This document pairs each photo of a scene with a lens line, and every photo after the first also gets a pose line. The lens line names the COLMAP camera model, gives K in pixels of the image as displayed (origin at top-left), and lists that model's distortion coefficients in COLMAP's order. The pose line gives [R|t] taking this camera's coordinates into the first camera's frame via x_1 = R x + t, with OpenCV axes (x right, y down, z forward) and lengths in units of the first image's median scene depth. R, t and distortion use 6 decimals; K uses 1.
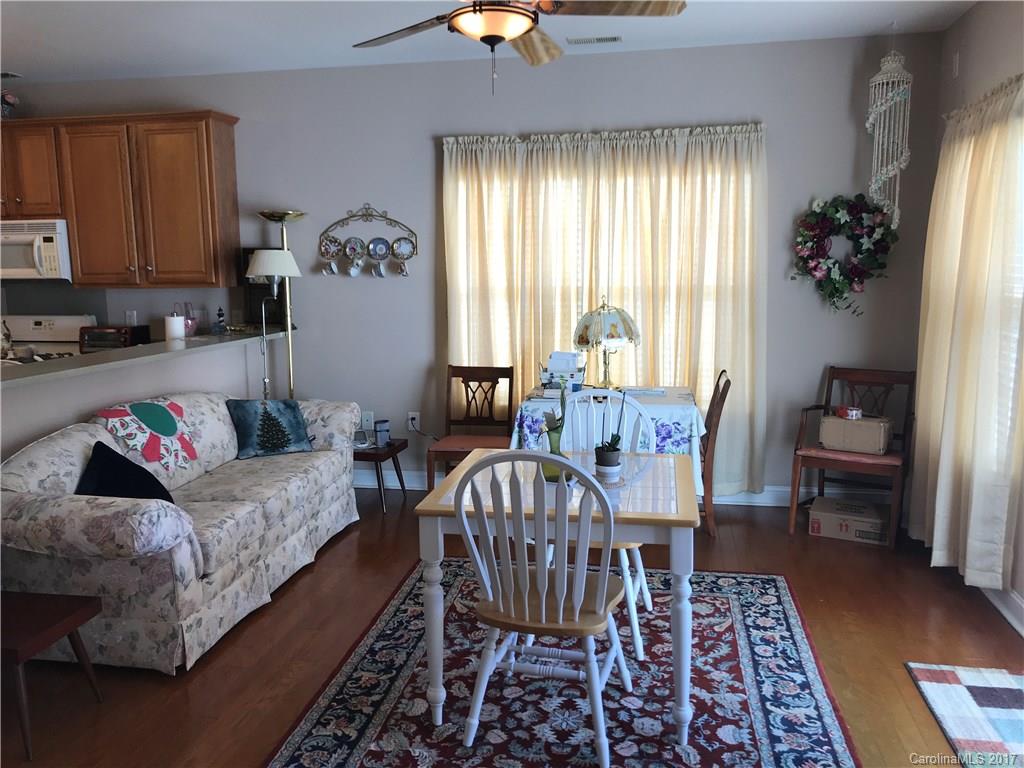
lens RADIAL K [[834.0, 0, 492.7], [0, 834.0, 373.4], [0, 0, 1]] dist [0.022080, -0.009659]
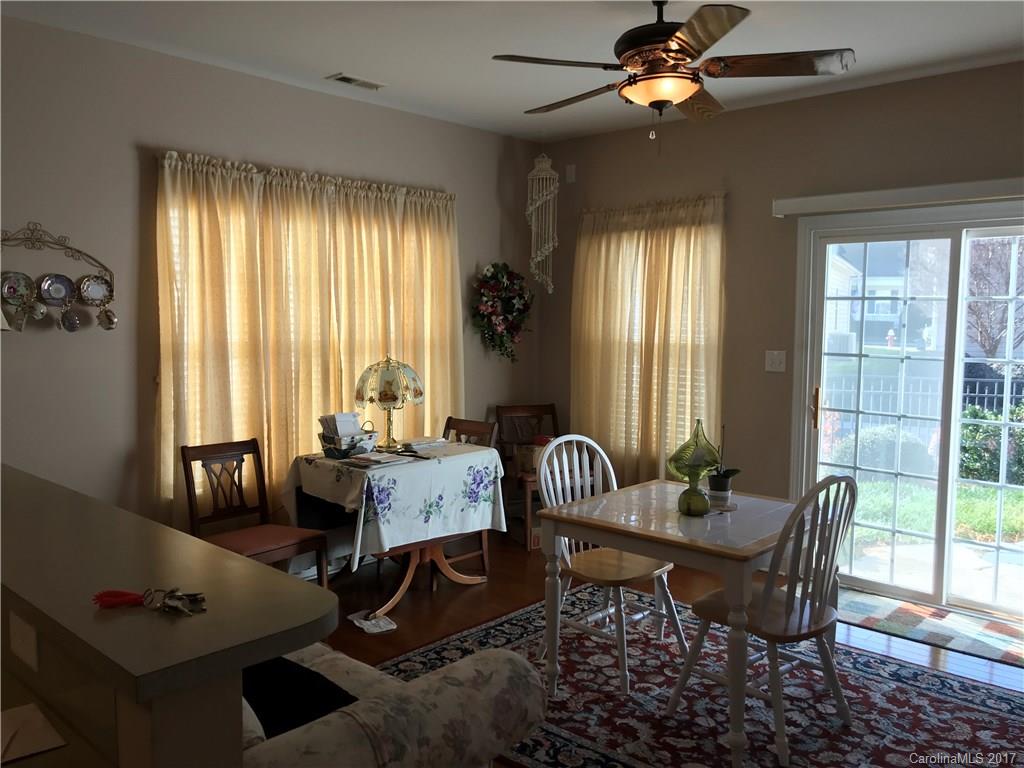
lens RADIAL K [[834.0, 0, 504.5], [0, 834.0, 377.6], [0, 0, 1]] dist [0.022080, -0.009659]
pose [[0.528791, -0.046632, 0.847470, -0.577228], [0.103318, 0.994601, -0.009739, -0.036558], [-0.842440, 0.092709, 0.530754, 0.365402]]
